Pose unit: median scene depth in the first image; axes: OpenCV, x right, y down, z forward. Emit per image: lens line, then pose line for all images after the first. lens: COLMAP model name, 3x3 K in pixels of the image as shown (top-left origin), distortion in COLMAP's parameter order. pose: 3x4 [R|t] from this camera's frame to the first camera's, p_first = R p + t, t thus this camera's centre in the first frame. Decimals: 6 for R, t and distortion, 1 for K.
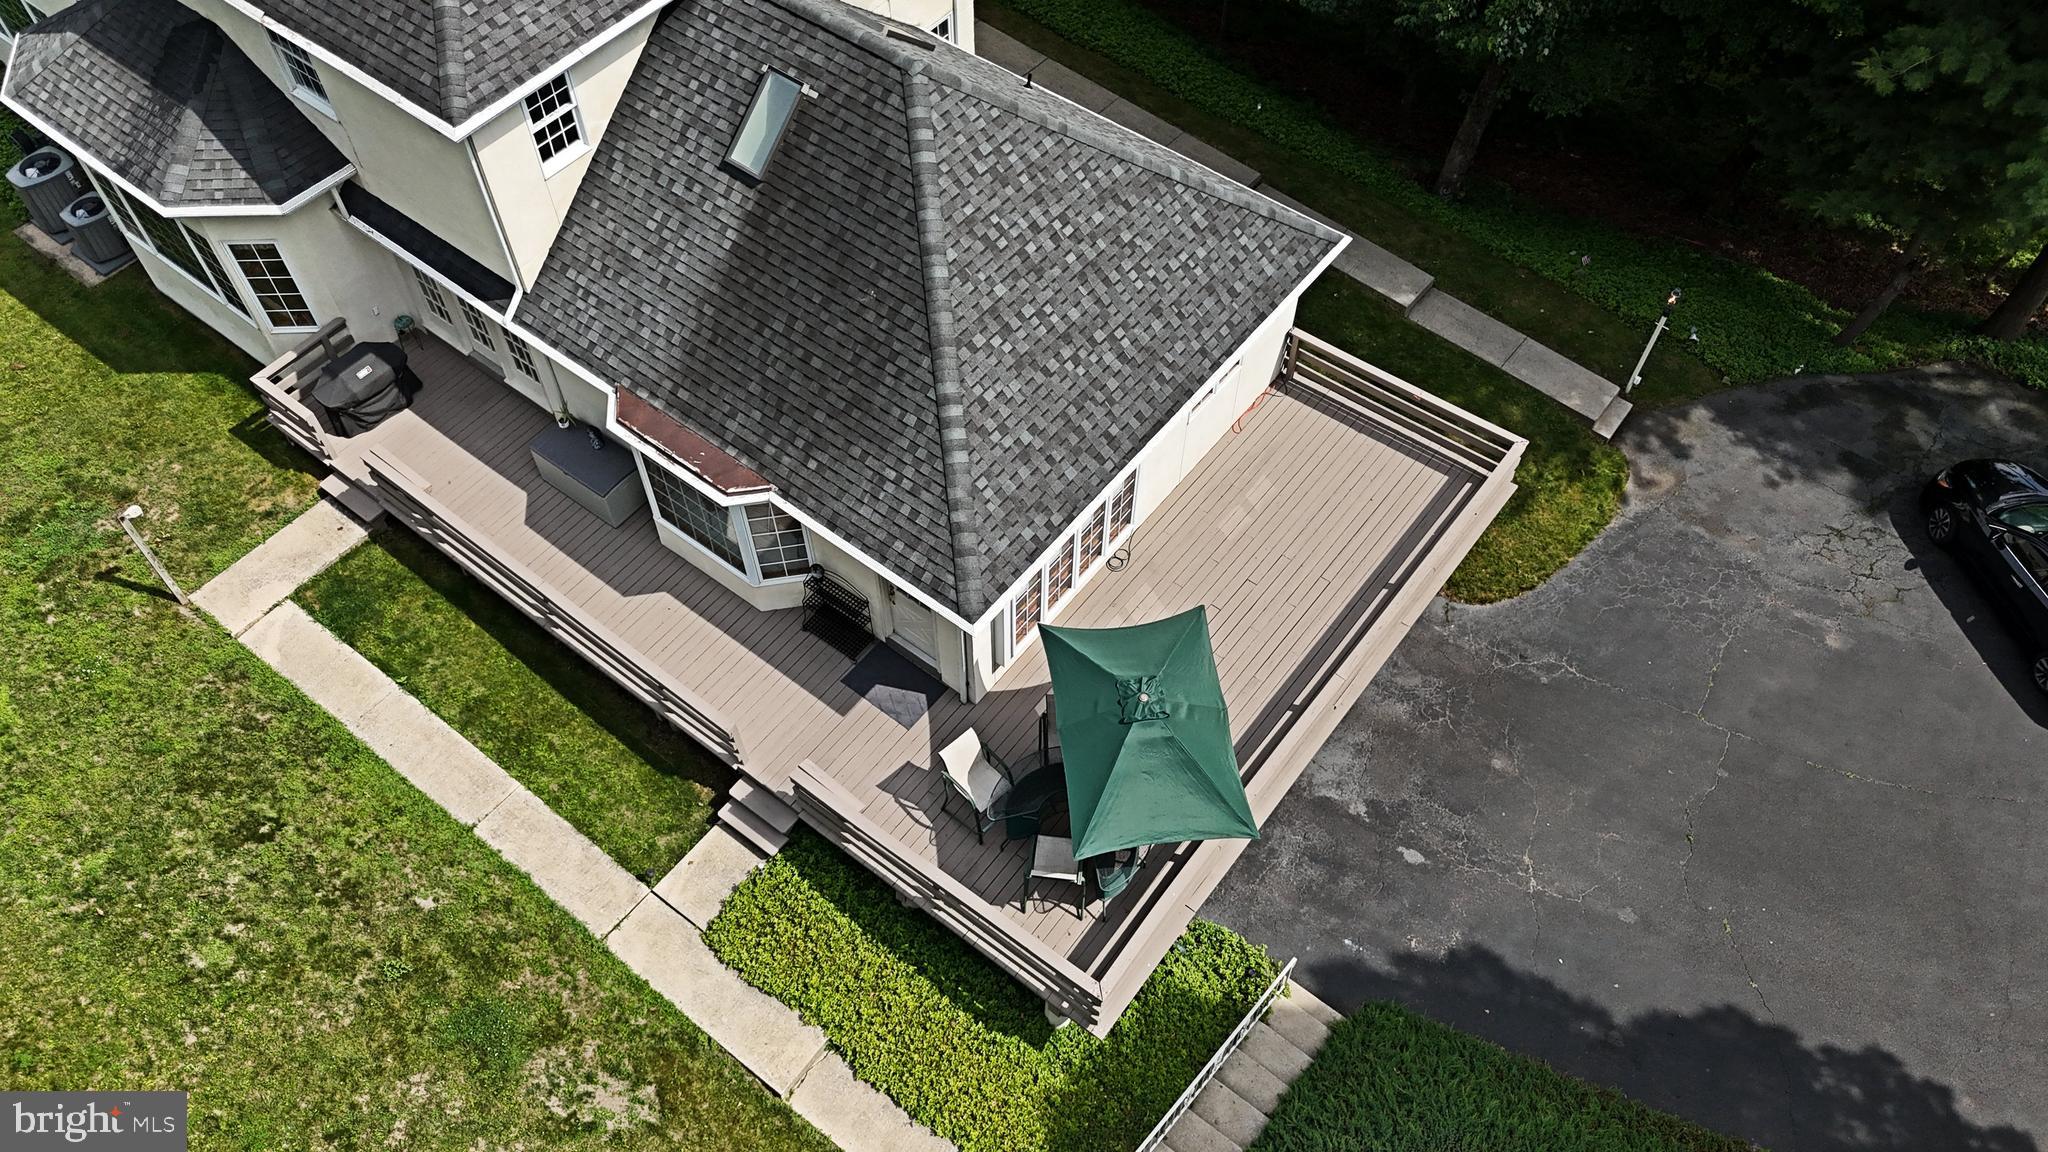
lens RADIAL K [[1511.2, 0, 1027.0], [0, 1511.2, 583.2], [0, 0, 1]] dist [0.048771, -0.025744]
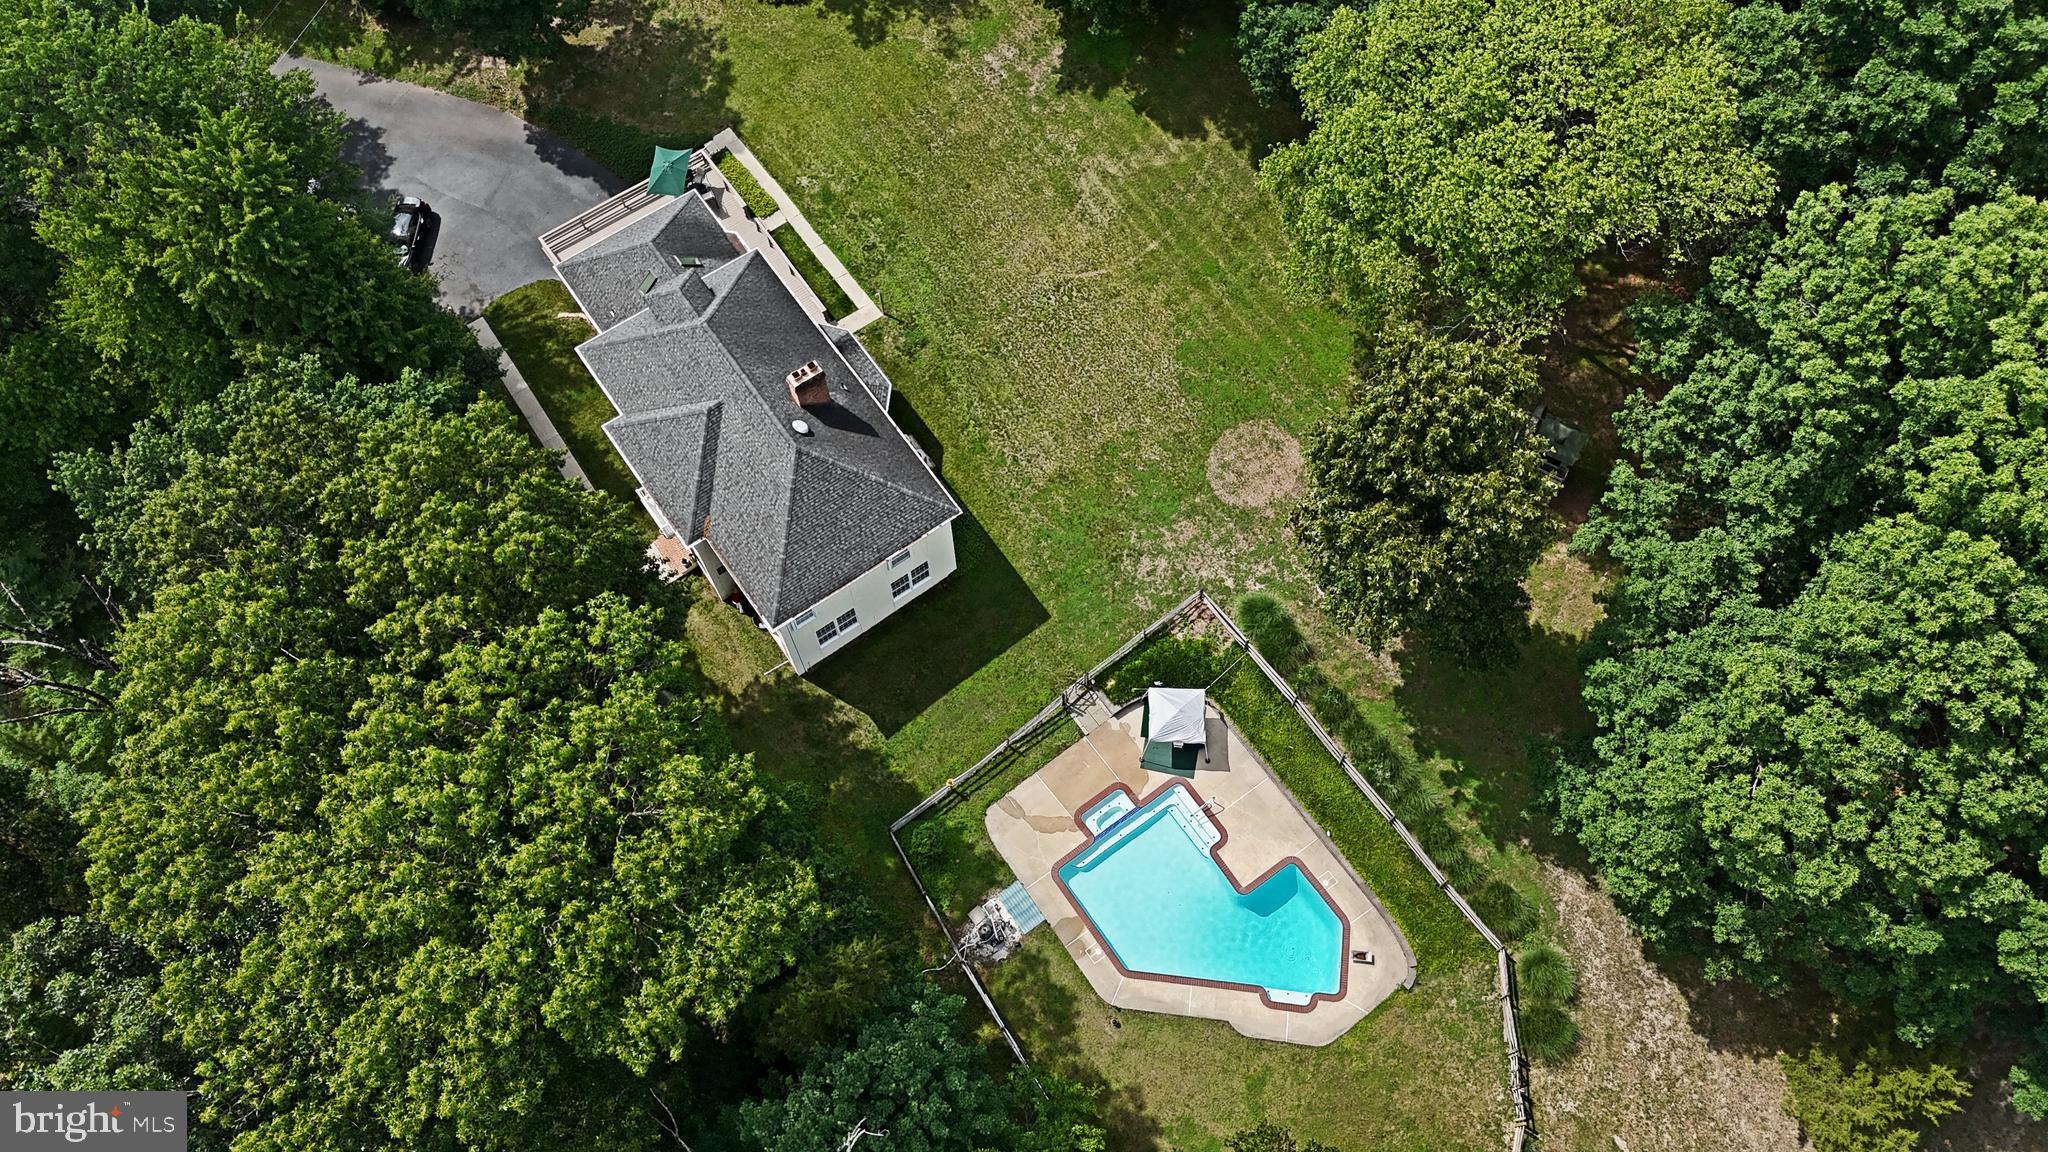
lens RADIAL K [[1417.6, 0, 1042.1], [0, 1417.6, 594.6], [0, 0, 1]] dist [0.115753, -0.175646]
pose [[-0.957790, -0.262452, 0.117288, -1.701276], [0.236703, -0.488502, 0.839844, -3.588723], [-0.163123, 0.832157, 0.530006, -0.411637]]
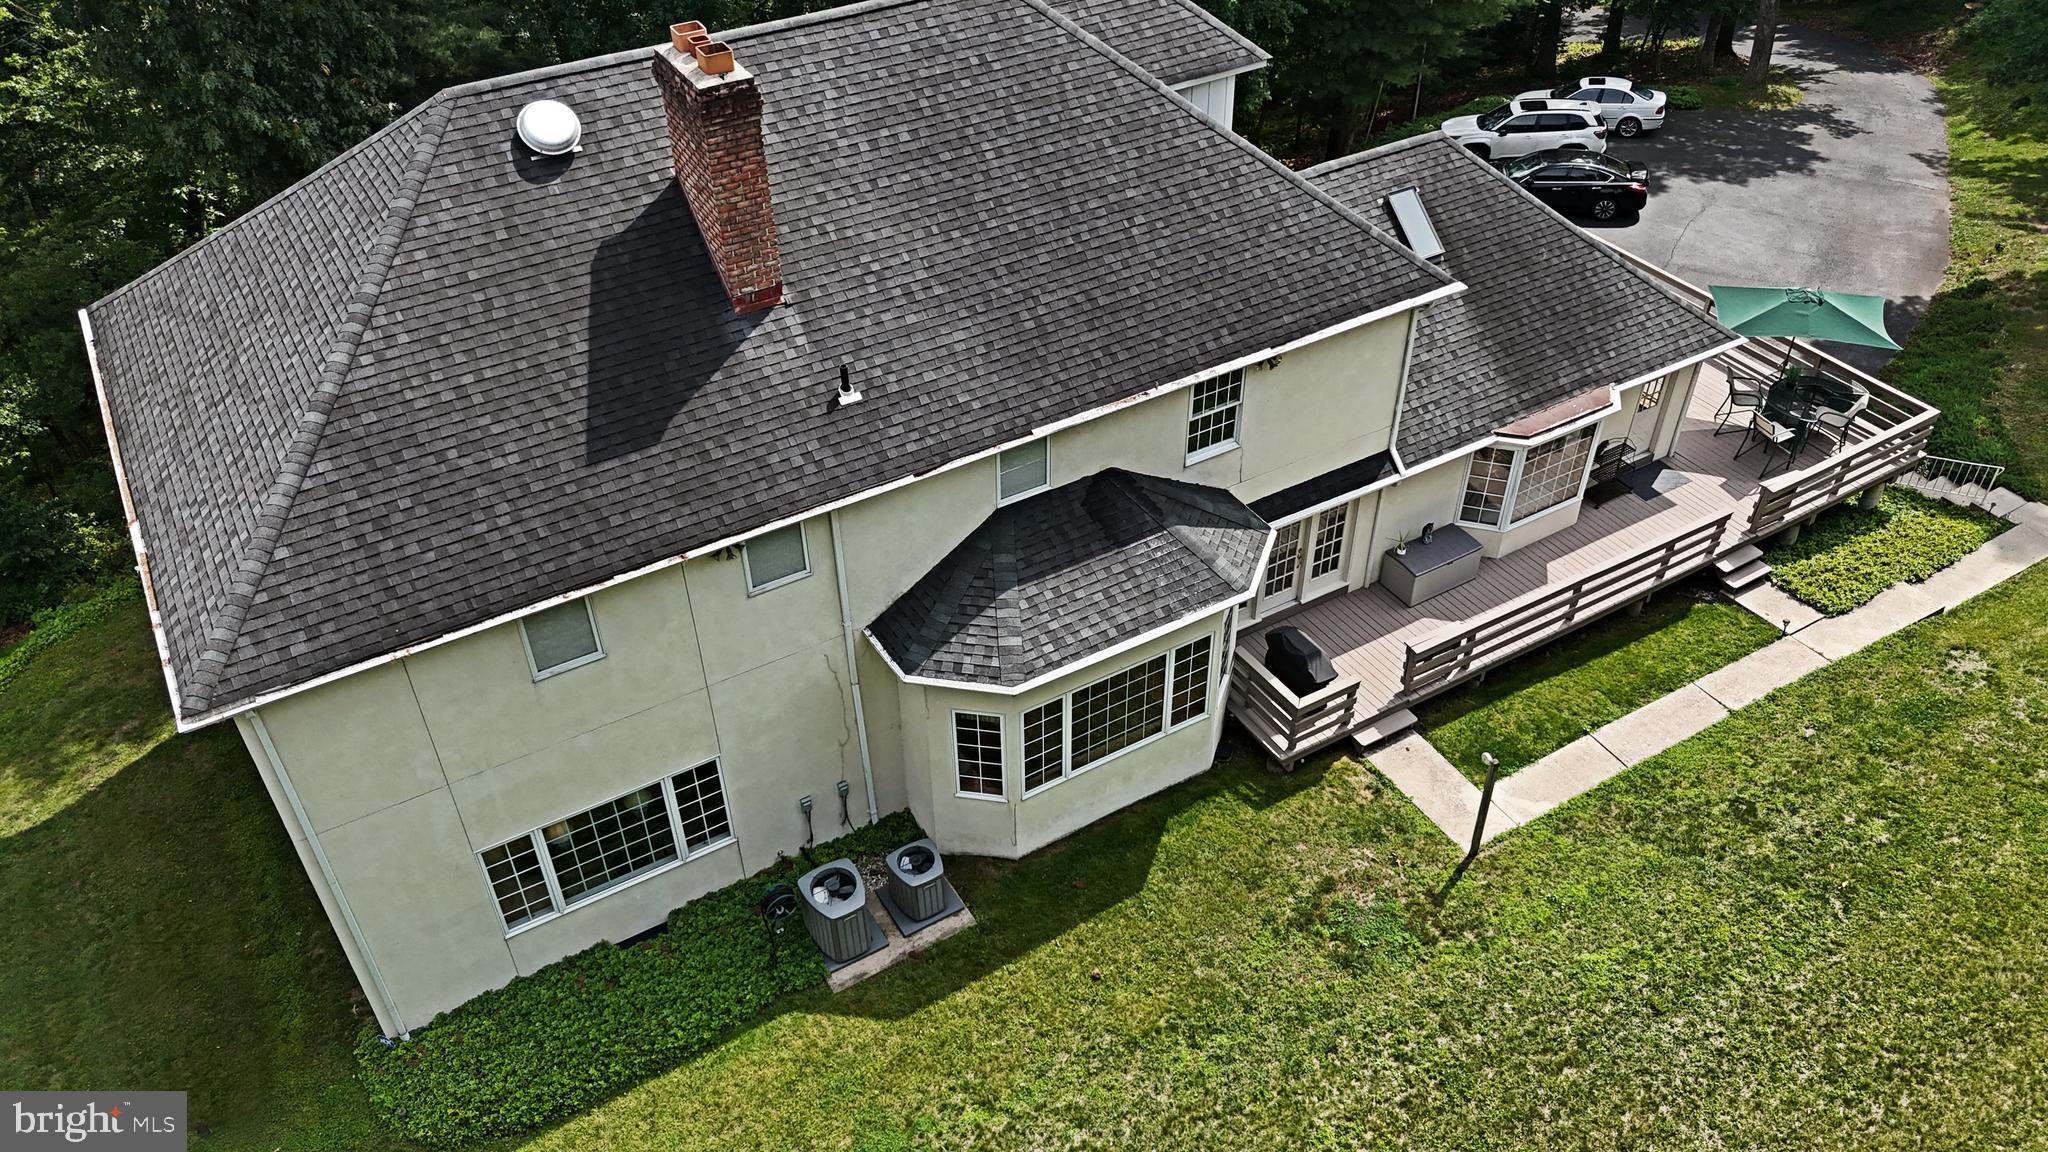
lens RADIAL K [[1511.2, 0, 1027.0], [0, 1511.2, 583.2], [0, 0, 1]] dist [0.048771, -0.025744]
pose [[0.369868, -0.599025, 0.710188, -1.445108], [0.764568, 0.630535, 0.133650, -0.537159], [-0.527858, 0.493554, 0.691210, 0.378125]]
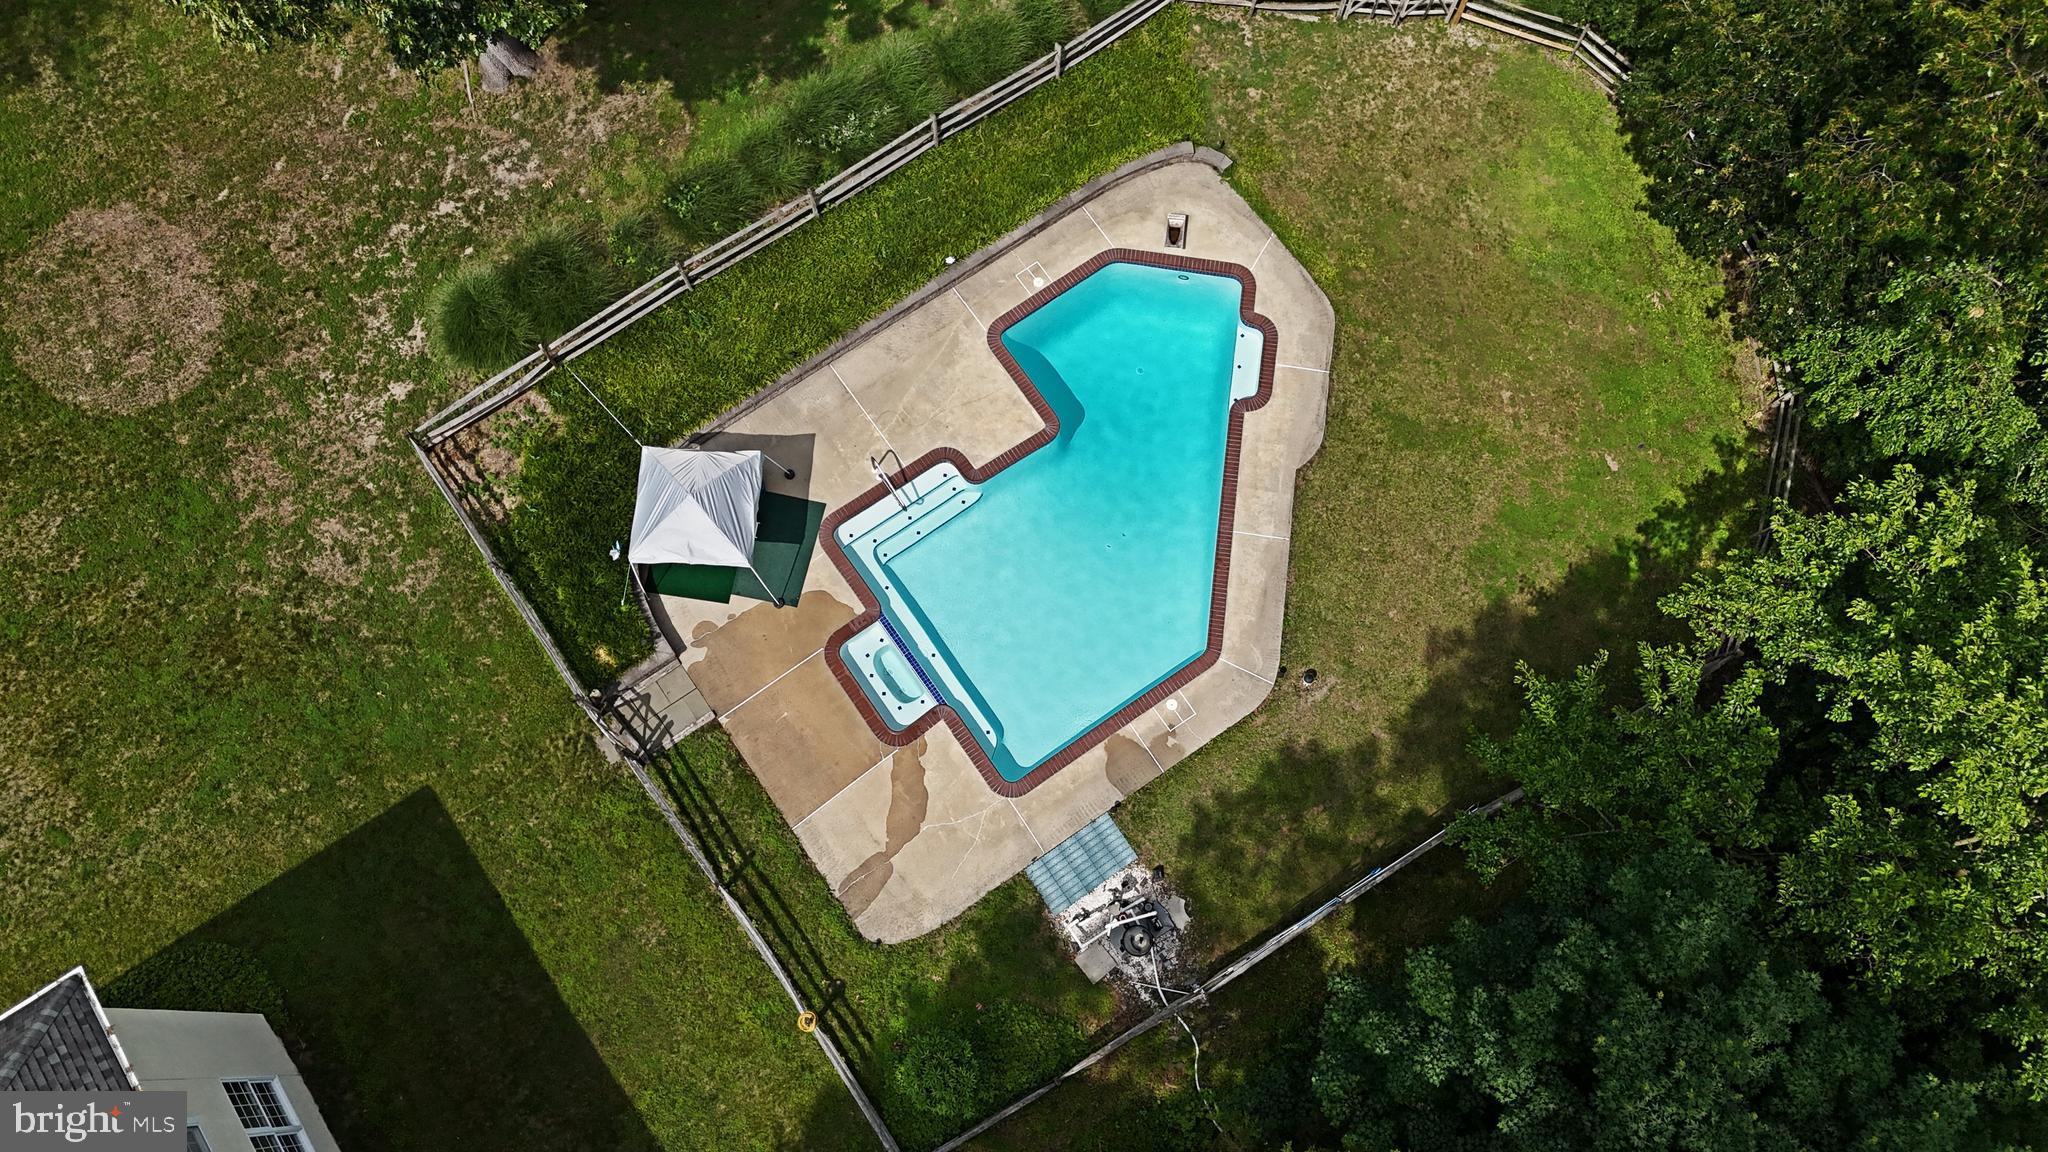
lens RADIAL K [[1511.2, 0, 1027.0], [0, 1511.2, 583.2], [0, 0, 1]] dist [0.048771, -0.025744]
pose [[-0.305276, 0.910559, -0.278728, -1.251551], [-0.770532, -0.064210, 0.634159, -2.144644], [0.559542, 0.408363, 0.721216, 0.611169]]
